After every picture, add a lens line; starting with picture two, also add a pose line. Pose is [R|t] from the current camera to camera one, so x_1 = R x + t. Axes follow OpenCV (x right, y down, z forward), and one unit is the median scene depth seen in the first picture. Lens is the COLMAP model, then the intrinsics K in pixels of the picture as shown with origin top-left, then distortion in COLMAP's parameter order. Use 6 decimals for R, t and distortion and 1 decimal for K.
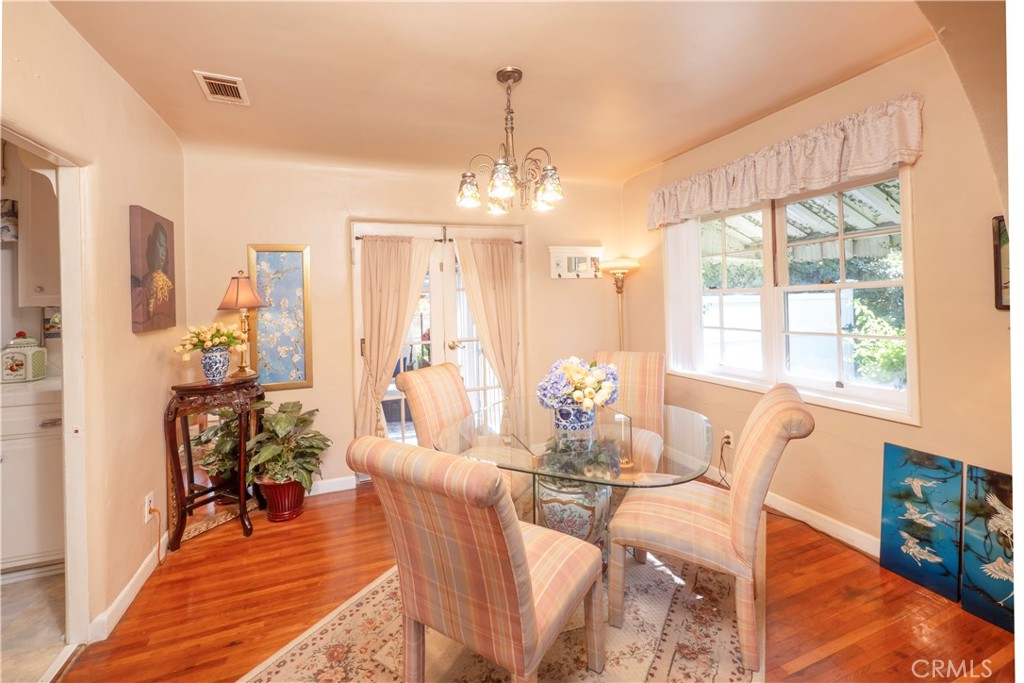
lens RADIAL K [[440.7, 0, 518.1], [0, 440.7, 297.3], [0, 0, 1]] dist [-0.001946, -0.000043]
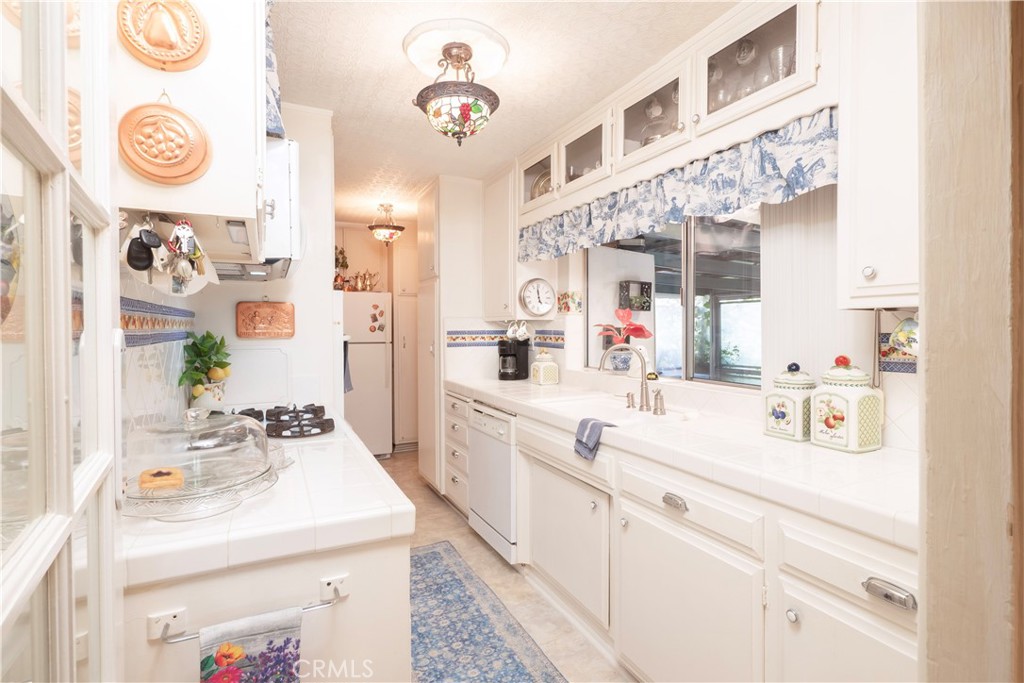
lens RADIAL K [[505.7, 0, 515.4], [0, 505.7, 334.5], [0, 0, 1]] dist [0.001729, -0.000112]
pose [[0.079424, 0.039330, -0.996065, -0.544435], [0.013010, 0.999095, 0.040487, 0.021402], [0.996756, -0.016174, 0.078840, 0.550017]]
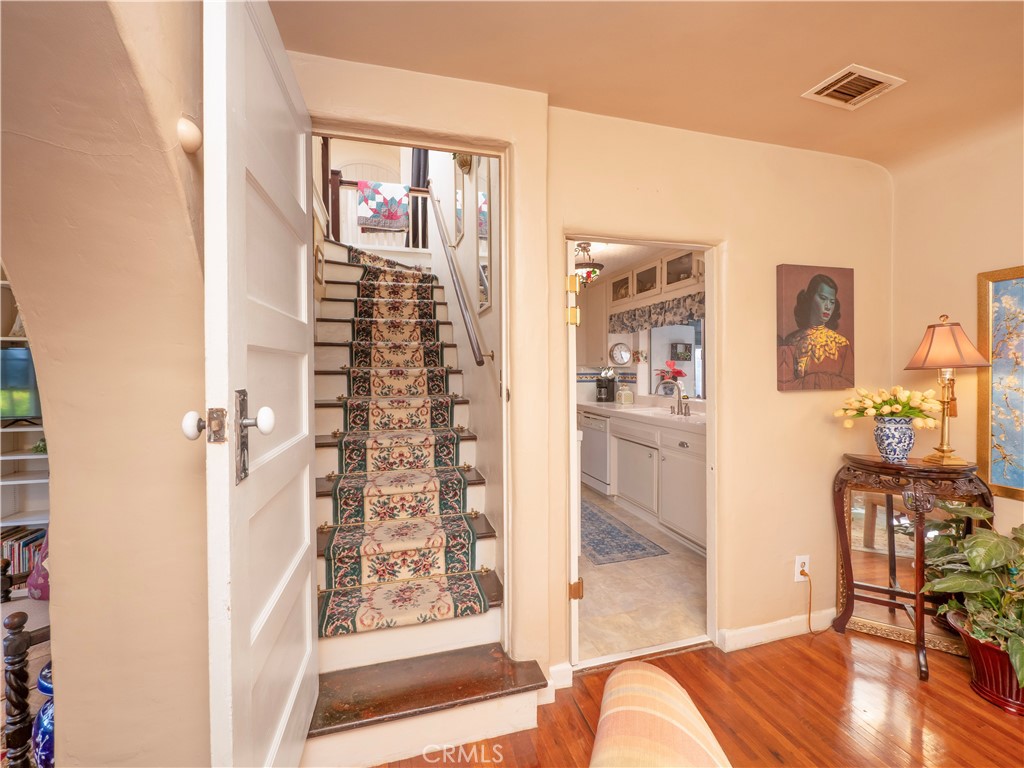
lens RADIAL K [[429.5, 0, 497.8], [0, 429.5, 377.9], [0, 0, 1]] dist [-0.002379, -0.000329]
pose [[-0.141904, 0.043401, -0.988928, 0.176510], [0.023510, 0.998904, 0.040466, -0.004583], [0.989601, -0.017507, -0.142769, 0.434804]]
